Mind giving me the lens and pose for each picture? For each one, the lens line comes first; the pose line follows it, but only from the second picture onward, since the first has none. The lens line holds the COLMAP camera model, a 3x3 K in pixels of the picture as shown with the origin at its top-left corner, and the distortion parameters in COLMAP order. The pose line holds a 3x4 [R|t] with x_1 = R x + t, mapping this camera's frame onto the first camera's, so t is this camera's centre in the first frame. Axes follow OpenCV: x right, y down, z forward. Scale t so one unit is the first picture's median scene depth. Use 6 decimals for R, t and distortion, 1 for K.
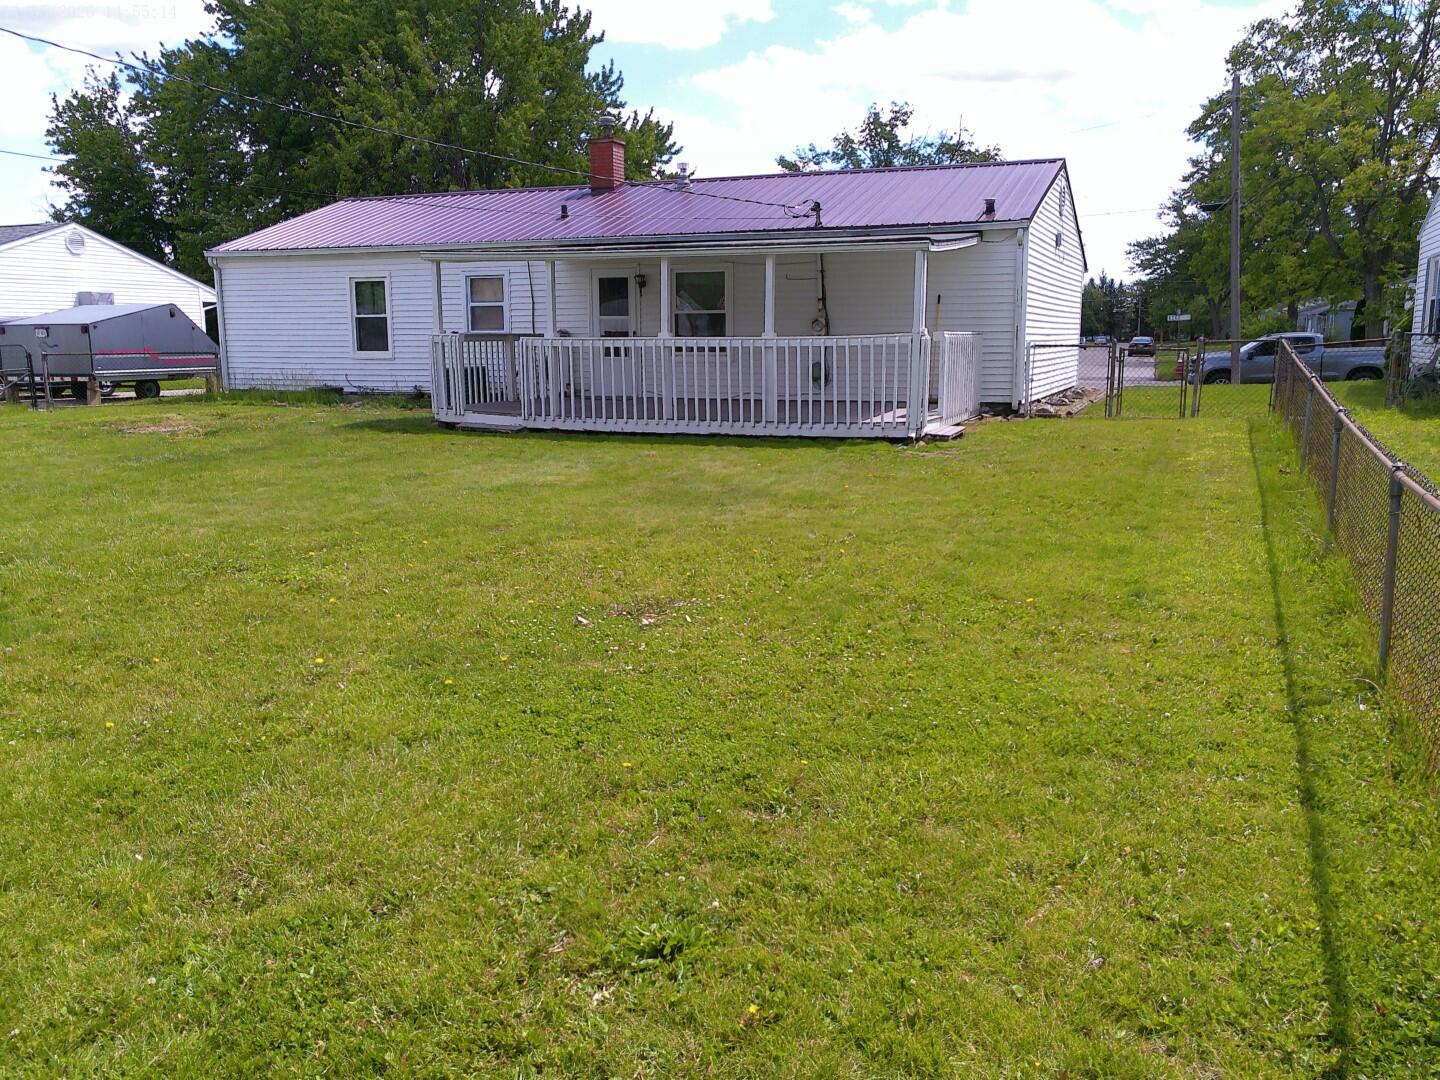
lens RADIAL K [[1183.4, 0, 714.1], [0, 1183.4, 571.9], [0, 0, 1]] dist [0.037408, -0.051705]
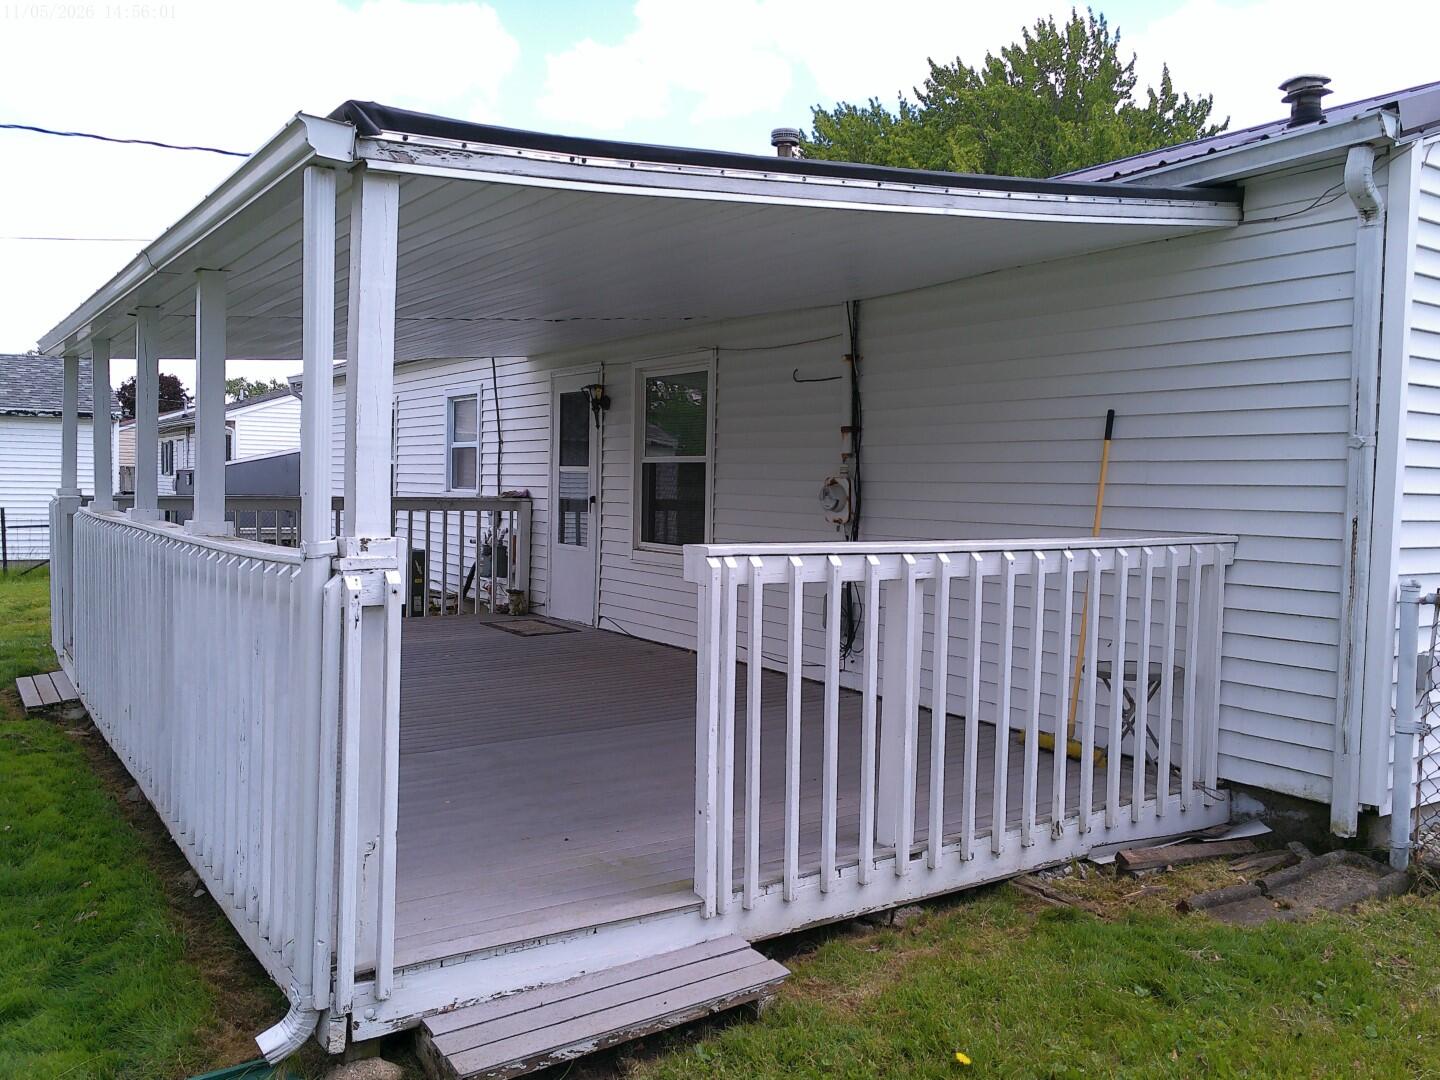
lens RADIAL K [[1183.4, 0, 716.0], [0, 1183.4, 540.6], [0, 0, 1]] dist [0.037408, -0.051705]
pose [[0.826479, 0.045879, -0.561095, 0.141857], [-0.128896, 0.985620, -0.109270, -0.077155], [0.548013, 0.162632, 0.820507, 0.351393]]
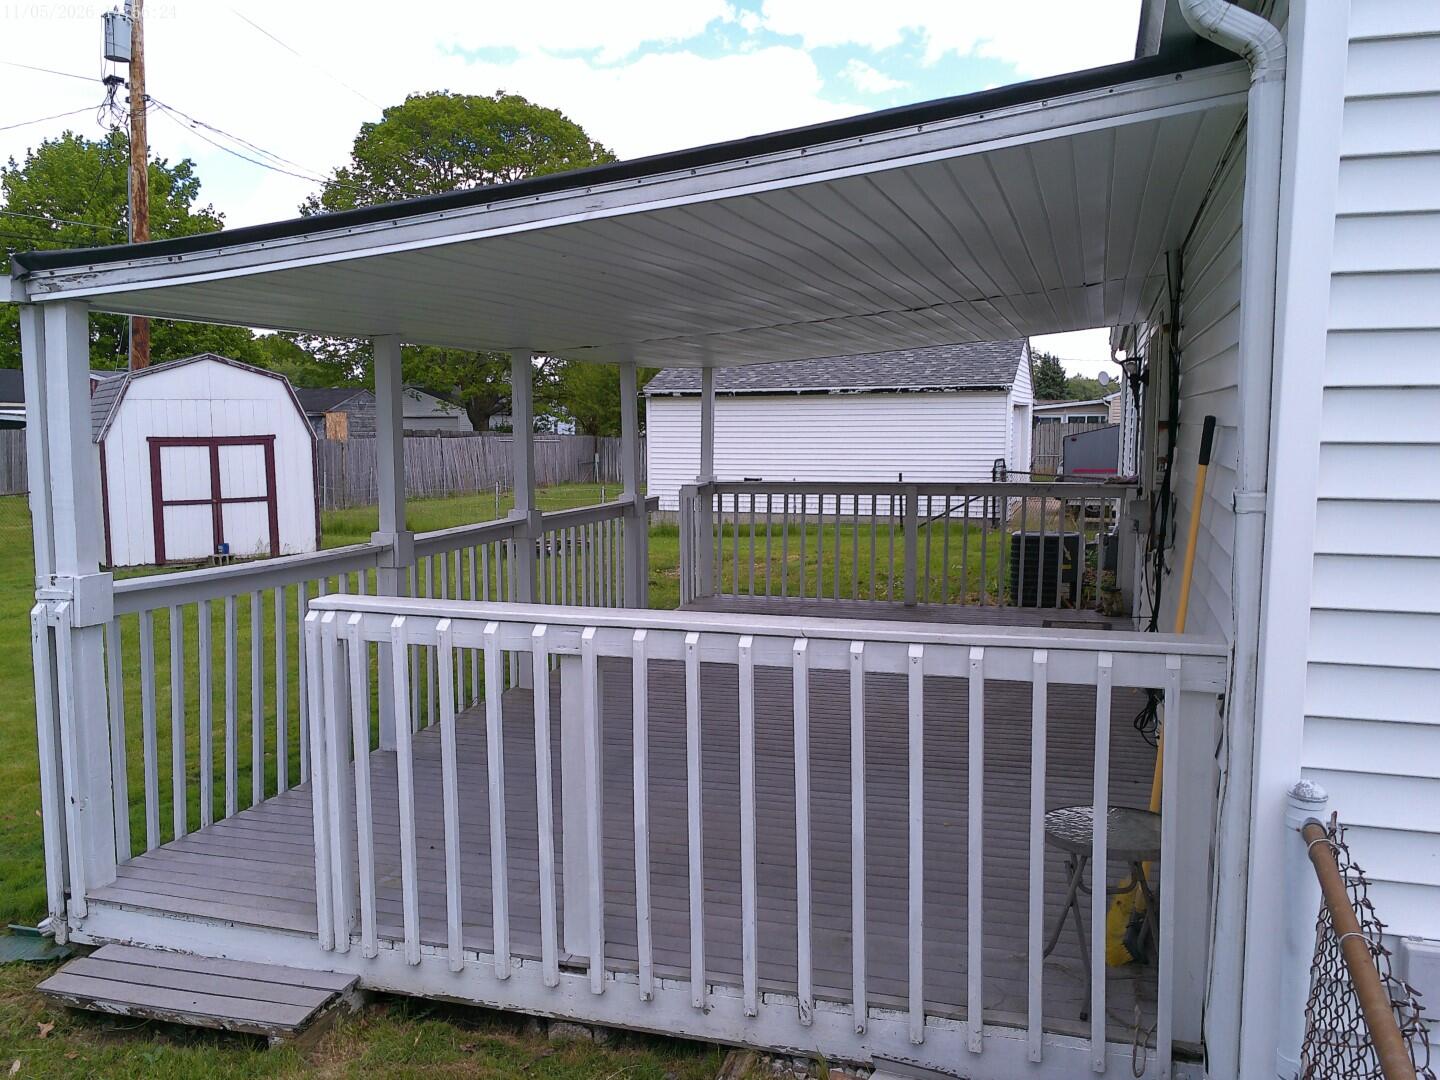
lens RADIAL K [[1183.4, 0, 729.2], [0, 1183.4, 535.5], [0, 0, 1]] dist [0.037408, -0.051705]
pose [[0.078582, 0.101108, -0.991767, 0.193093], [-0.188321, 0.978437, 0.084828, -0.110059], [0.978959, 0.180105, 0.095928, 0.462241]]
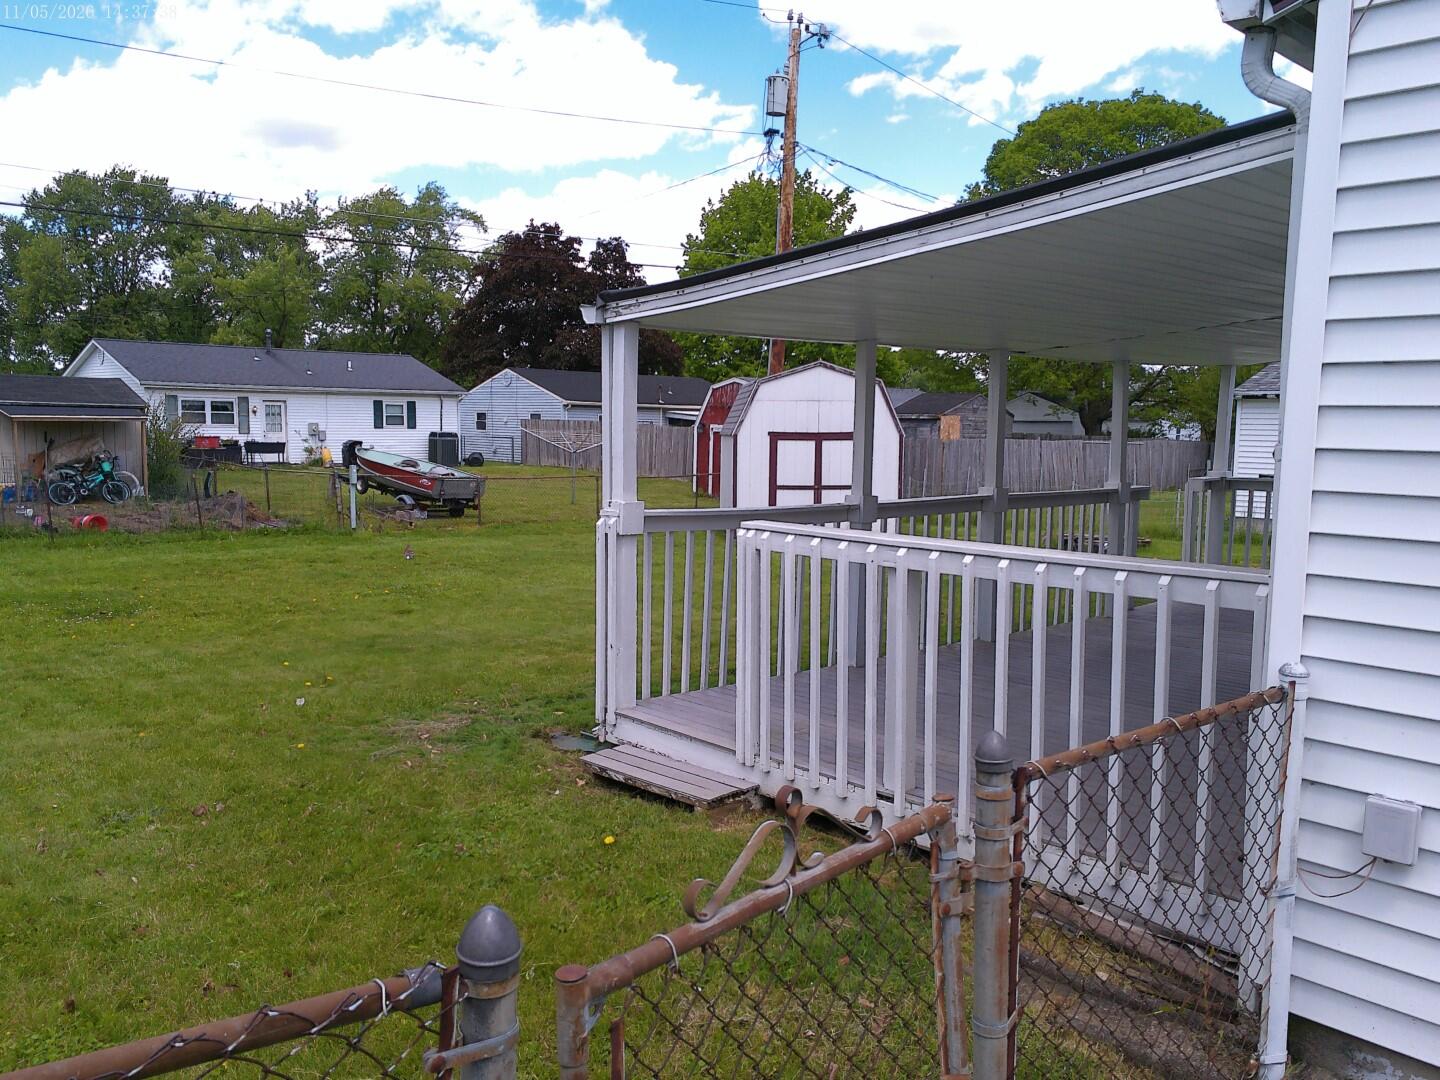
lens RADIAL K [[1183.4, 0, 722.2], [0, 1183.4, 542.0], [0, 0, 1]] dist [0.037408, -0.051705]
pose [[-0.433246, 0.088372, -0.896933, 0.226892], [-0.185144, 0.965230, 0.184532, -0.114034], [0.882054, 0.246009, -0.401821, 0.498272]]
